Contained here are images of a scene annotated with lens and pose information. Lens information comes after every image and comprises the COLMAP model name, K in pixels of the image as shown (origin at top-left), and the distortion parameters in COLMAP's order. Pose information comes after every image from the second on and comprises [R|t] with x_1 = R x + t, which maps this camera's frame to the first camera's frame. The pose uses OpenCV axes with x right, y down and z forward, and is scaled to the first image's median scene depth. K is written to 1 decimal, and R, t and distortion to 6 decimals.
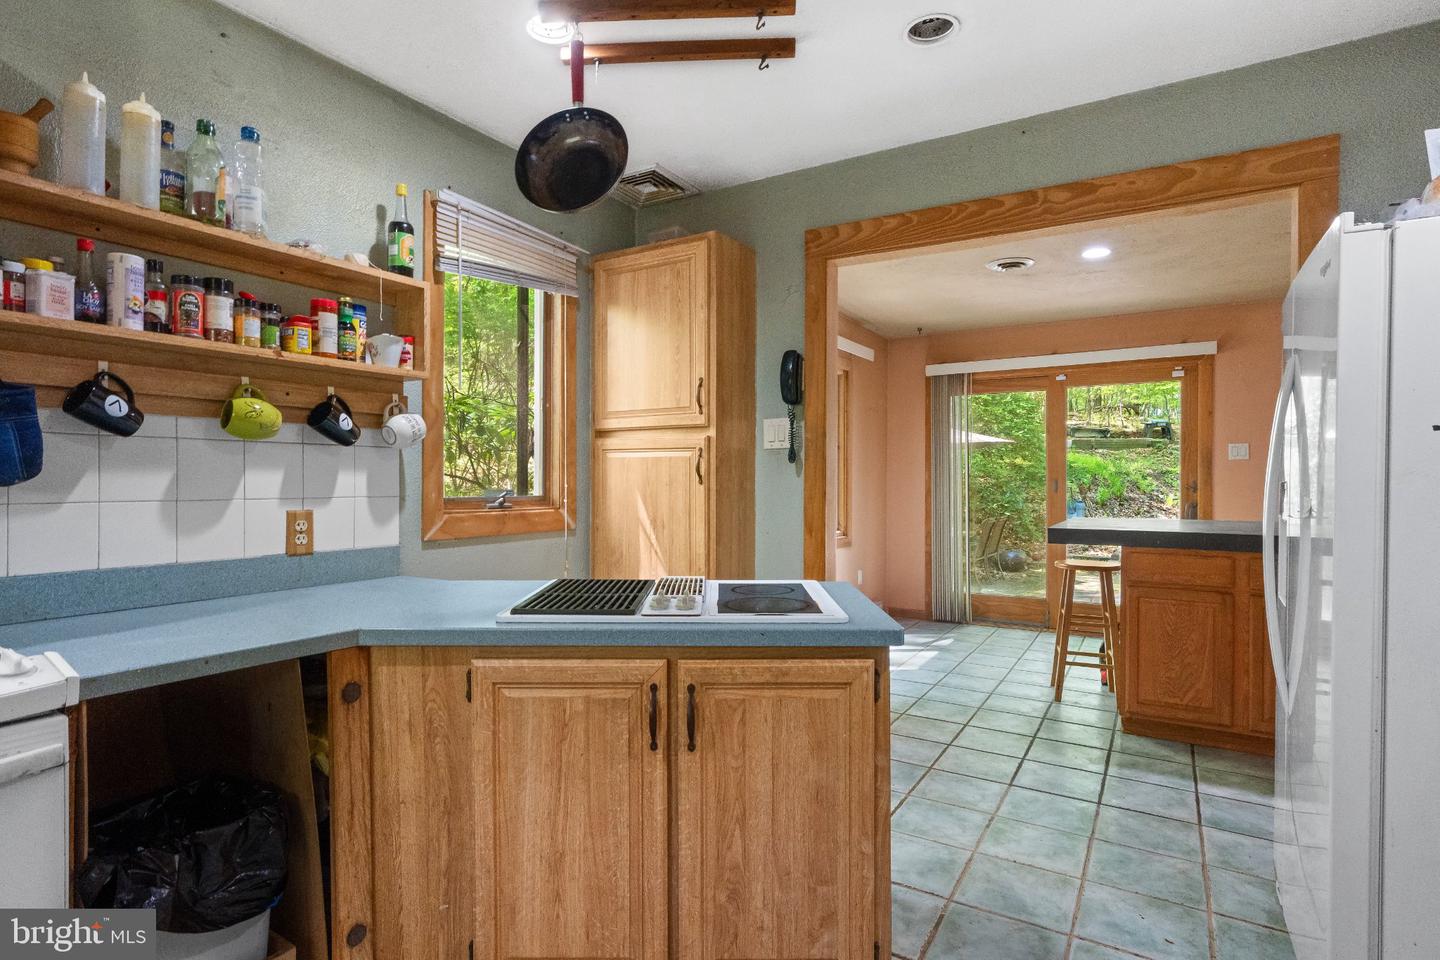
lens RADIAL K [[734.3, 0, 720.0], [0, 734.3, 480.0], [0, 0, 1]] dist [0.003097, 0.000432]
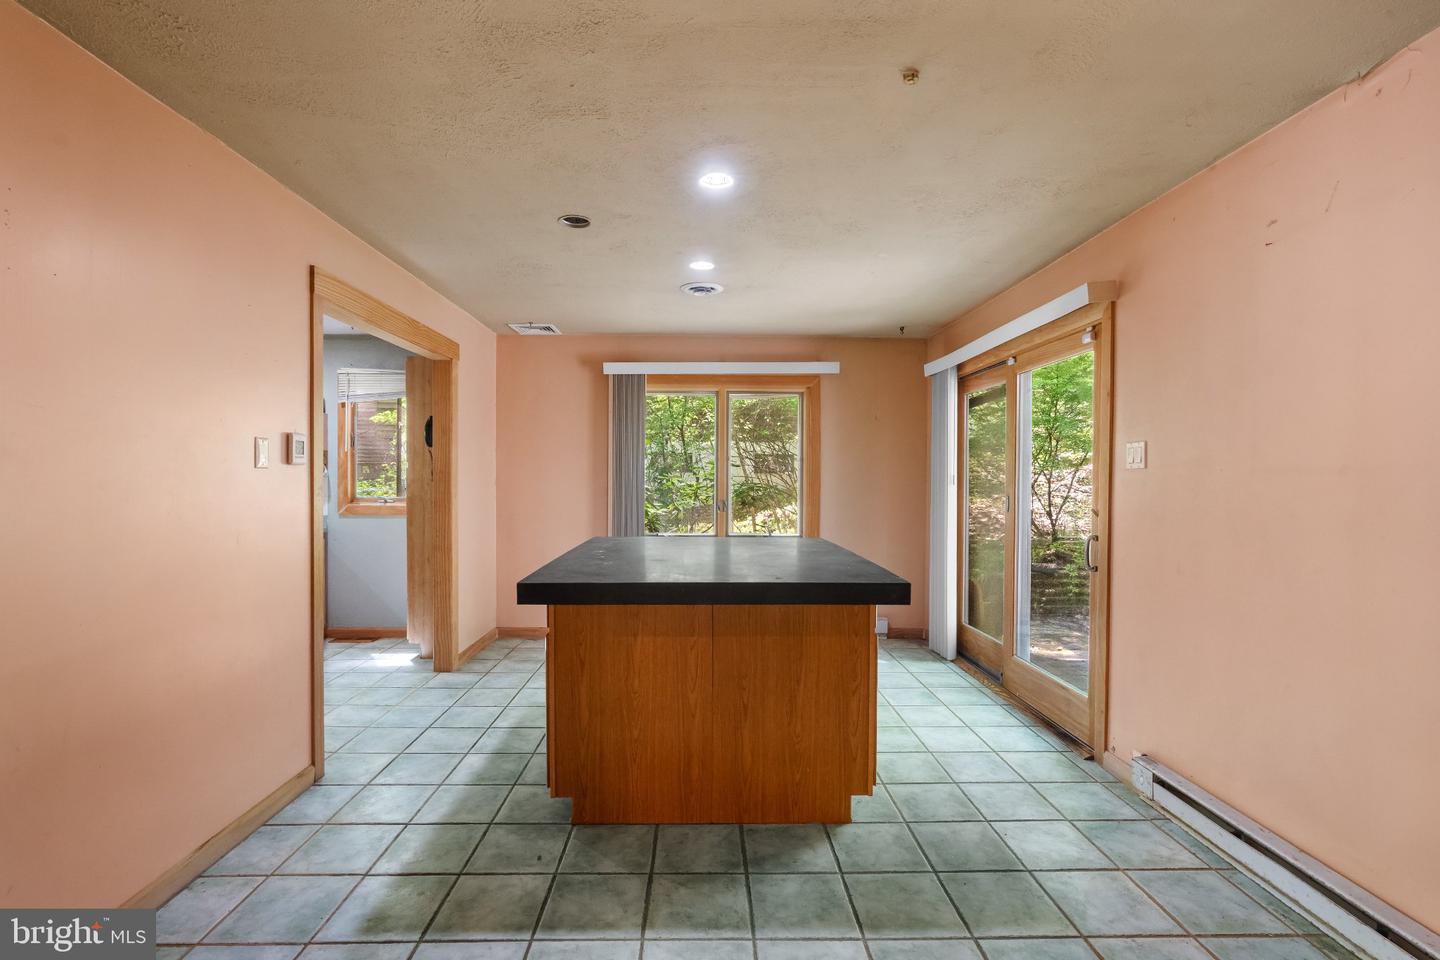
lens RADIAL K [[652.1, 0, 714.3], [0, 652.1, 480.9], [0, 0, 1]] dist [-0.009587, 0.000495]
pose [[0.535380, 0.006481, -0.844586, 2.902687], [-0.002673, 0.999979, 0.005979, -0.060936], [0.844607, -0.000944, 0.535386, 1.250357]]
